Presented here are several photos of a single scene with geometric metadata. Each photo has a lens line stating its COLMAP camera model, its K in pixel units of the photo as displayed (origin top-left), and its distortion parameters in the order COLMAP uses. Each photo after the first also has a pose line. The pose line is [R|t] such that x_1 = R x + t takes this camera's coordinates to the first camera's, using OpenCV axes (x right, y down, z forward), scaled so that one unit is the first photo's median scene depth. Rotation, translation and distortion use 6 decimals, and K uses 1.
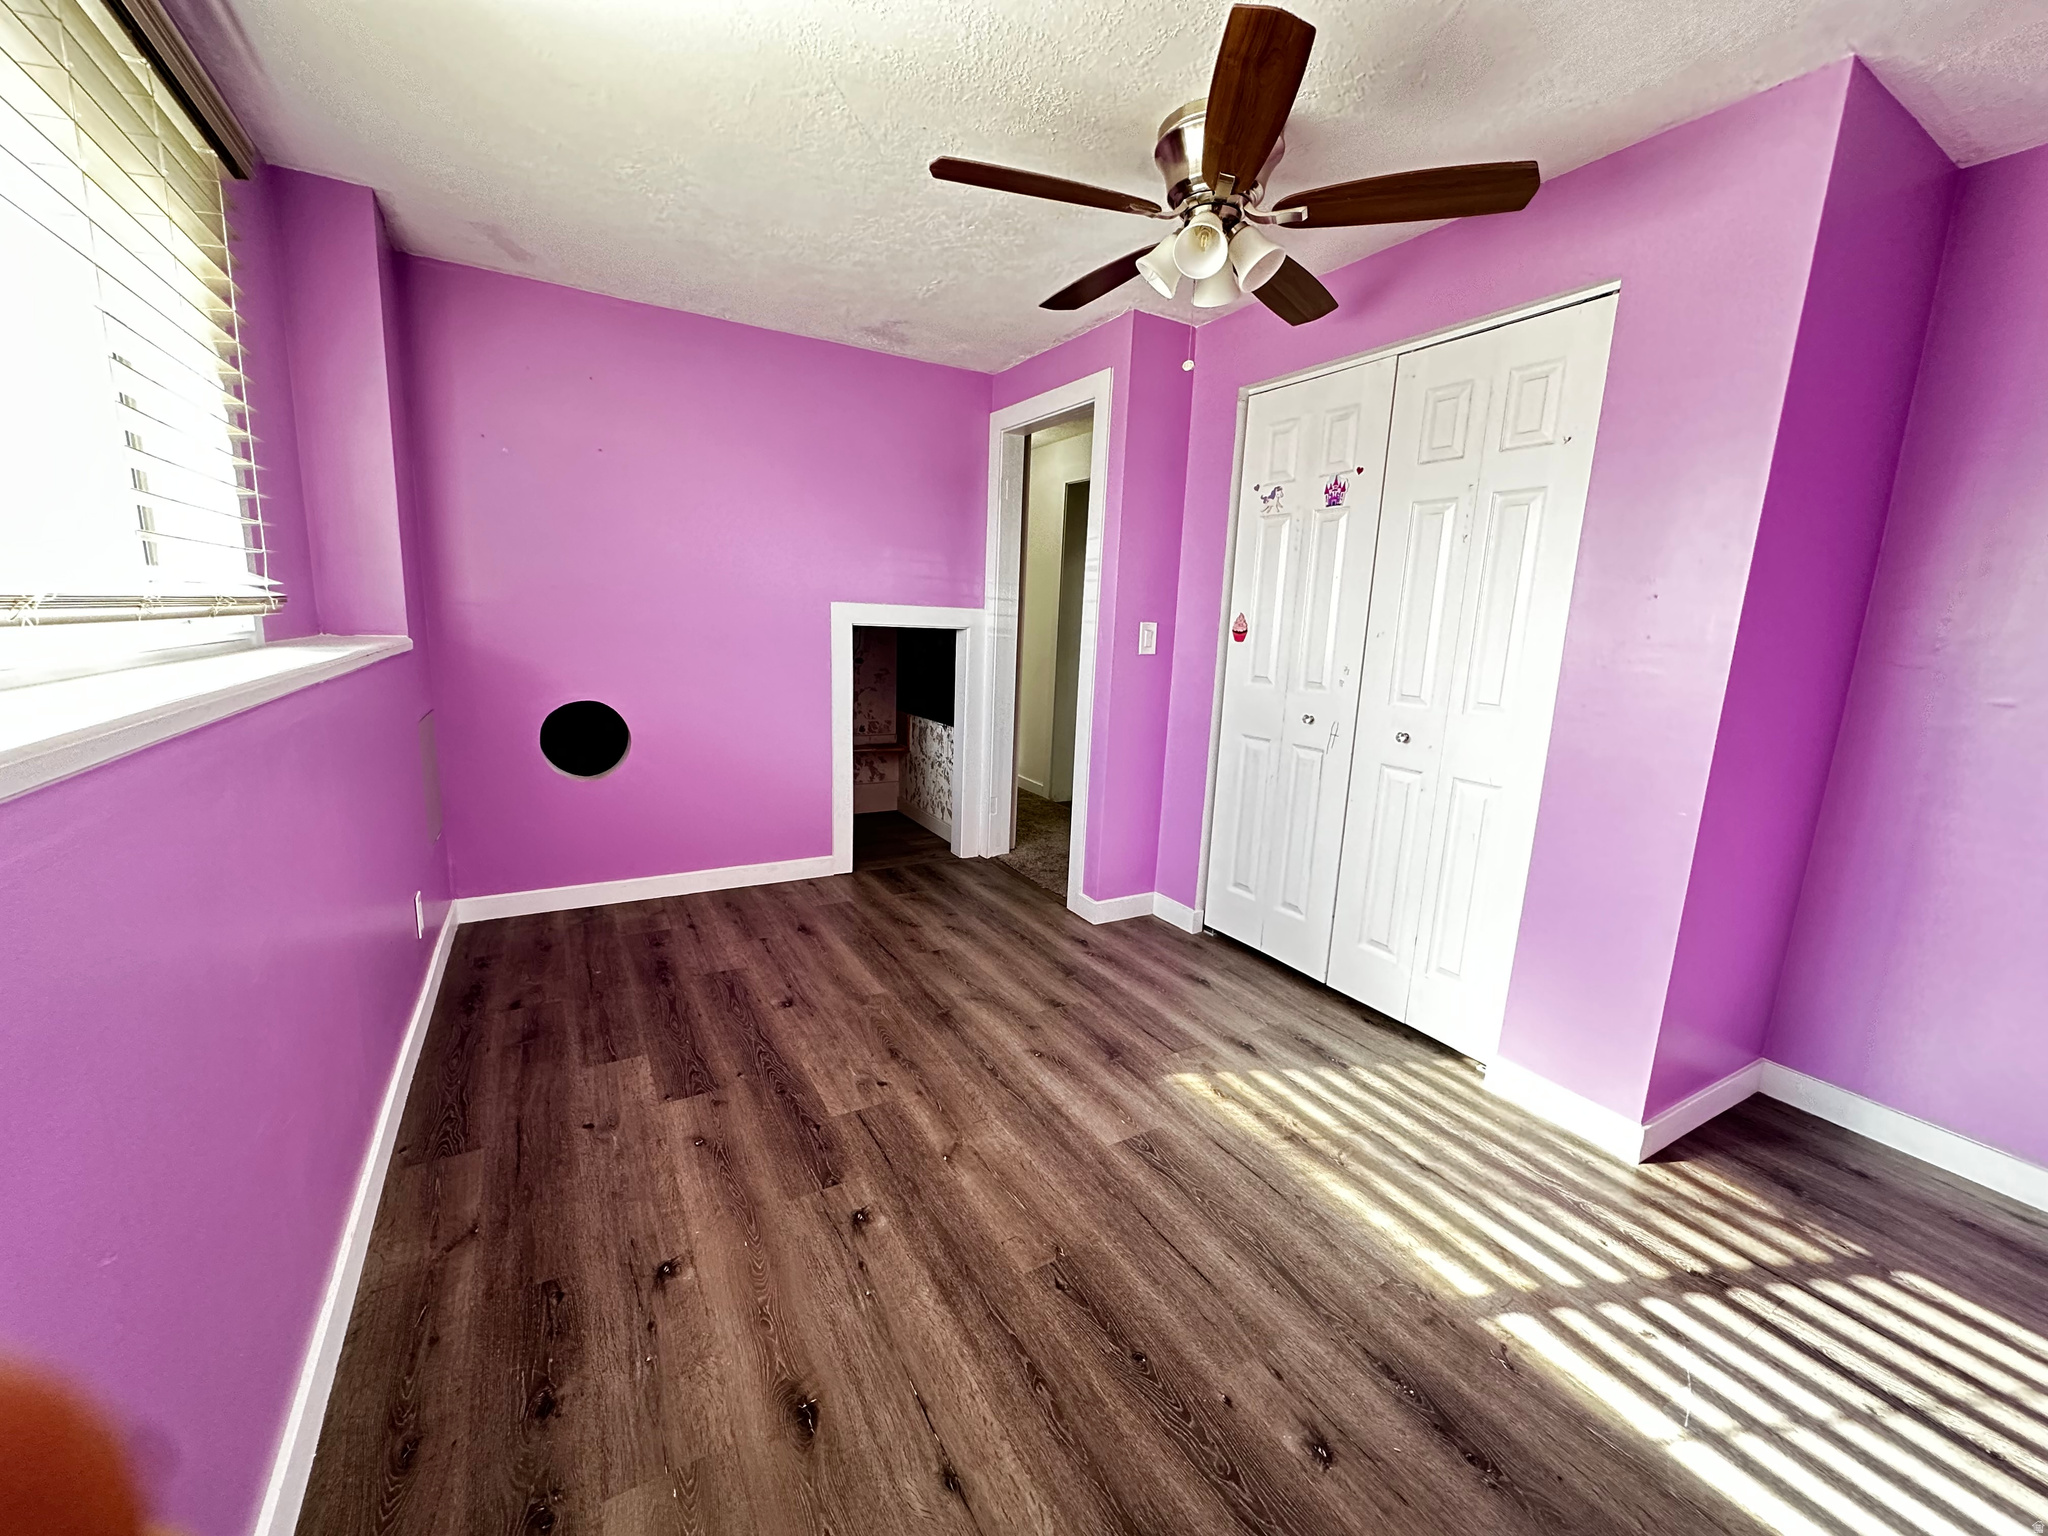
lens RADIAL K [[819.6, 0, 1025.2], [0, 819.6, 767.1], [0, 0, 1]] dist [-0.000389, 0.000391]
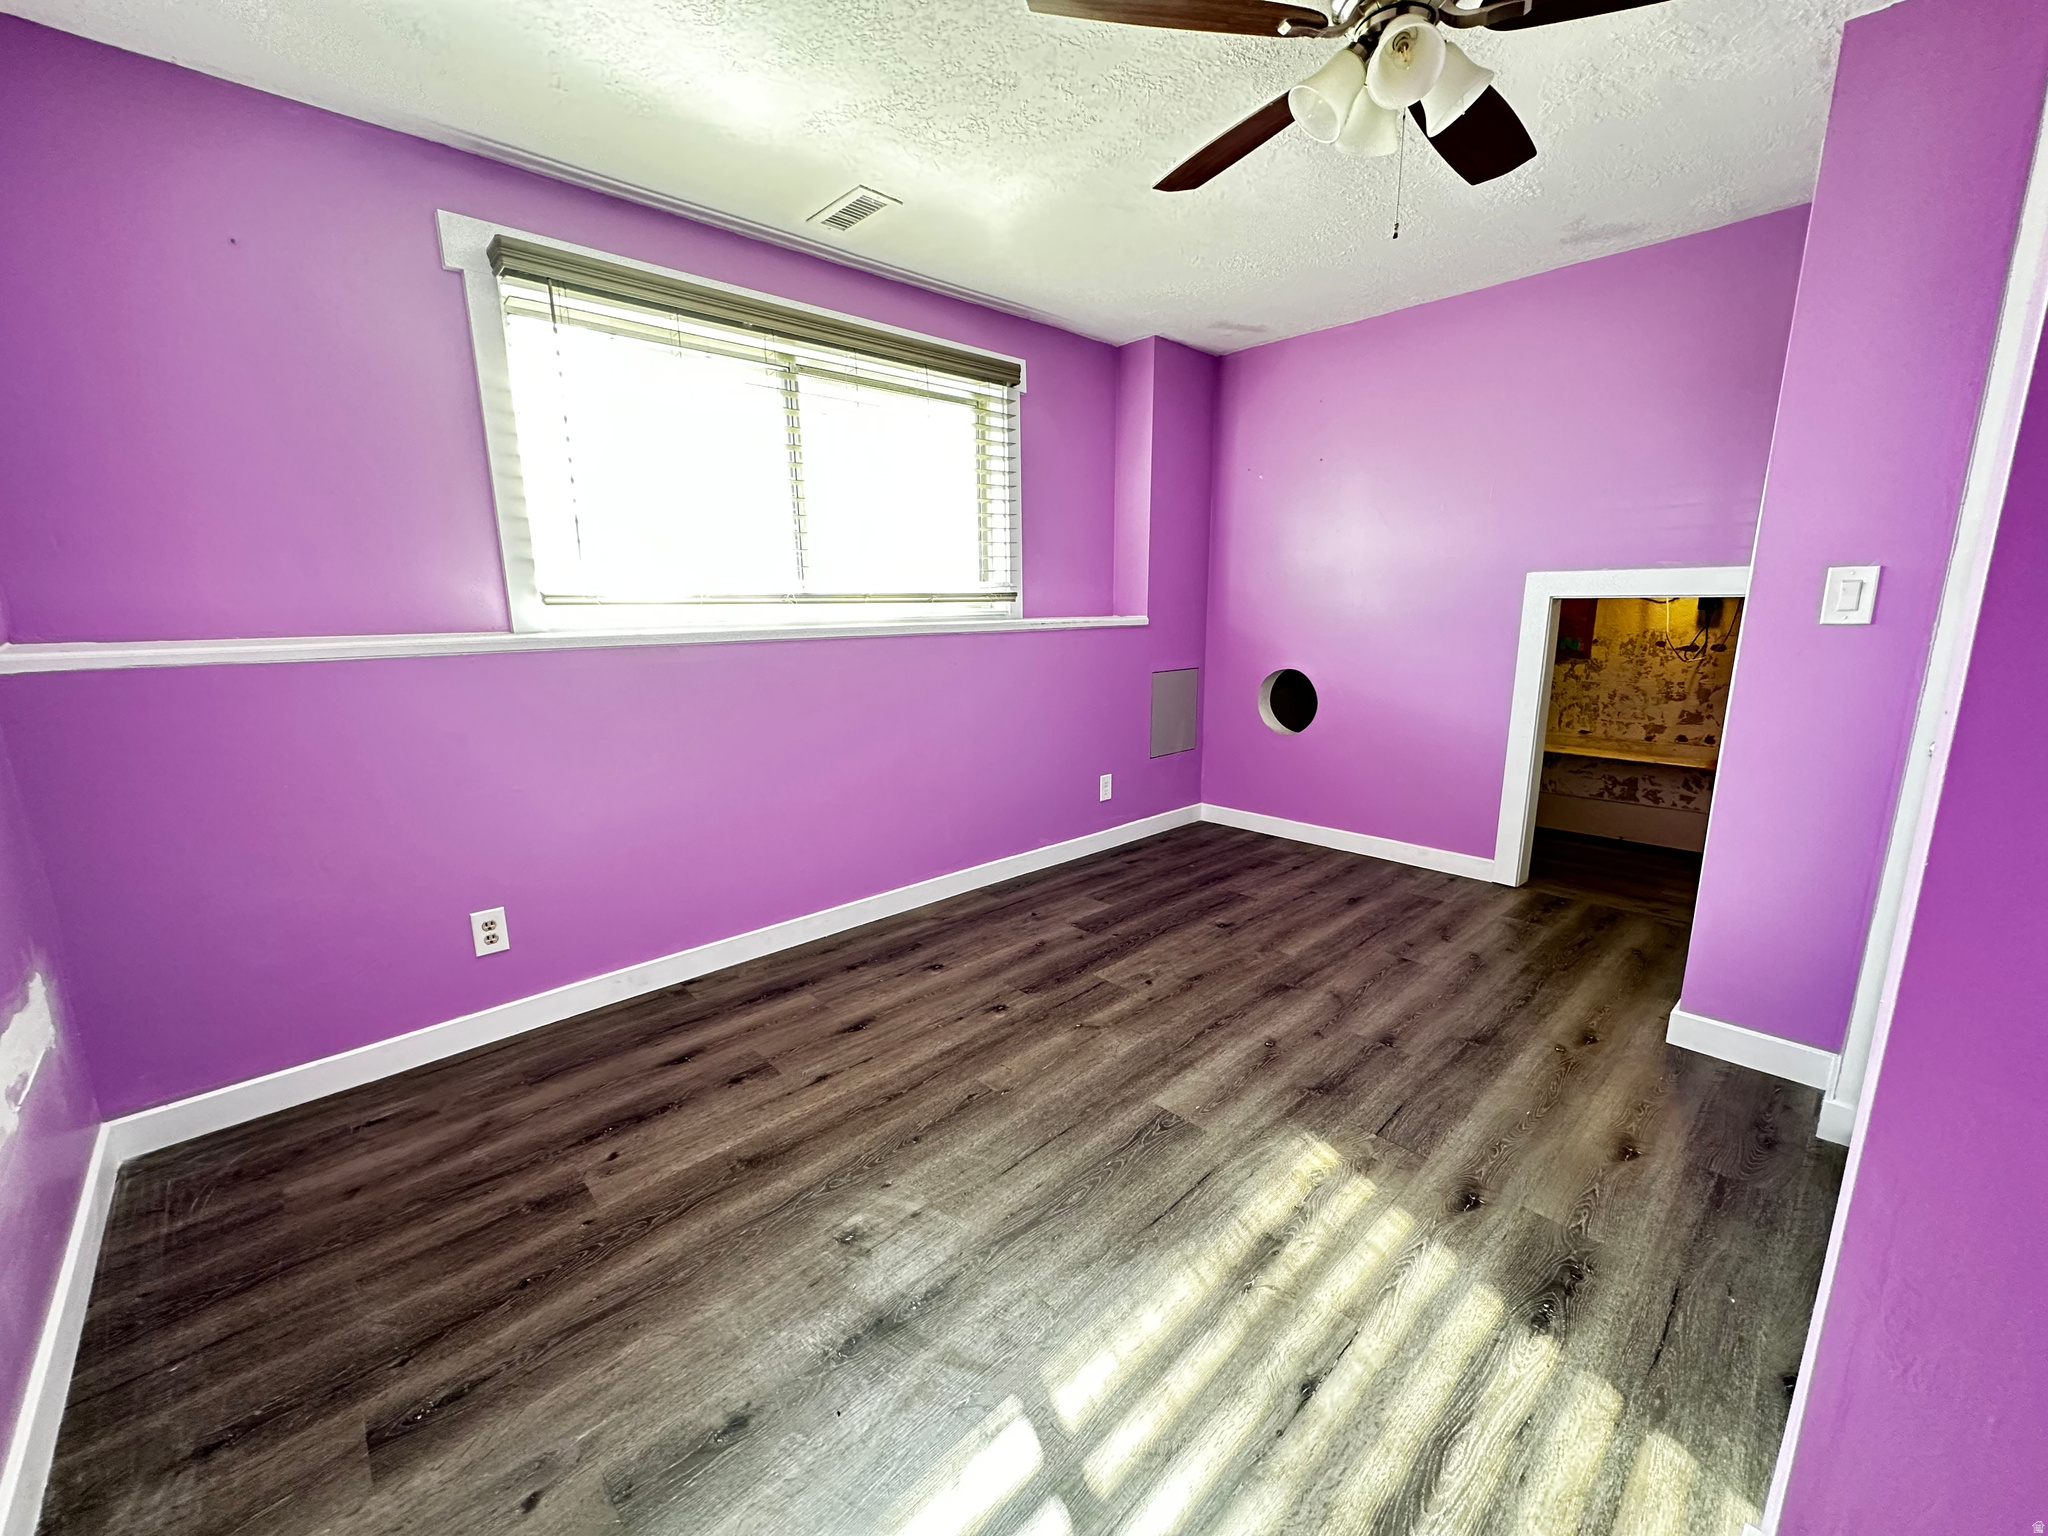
lens RADIAL K [[819.6, 0, 1024.3], [0, 819.6, 768.6], [0, 0, 1]] dist [-0.000389, 0.000391]
pose [[0.219752, 0.153323, -0.963432, 0.783676], [-0.156118, 0.980372, 0.120409, -0.026857], [0.962983, 0.123949, 0.239375, 0.452473]]
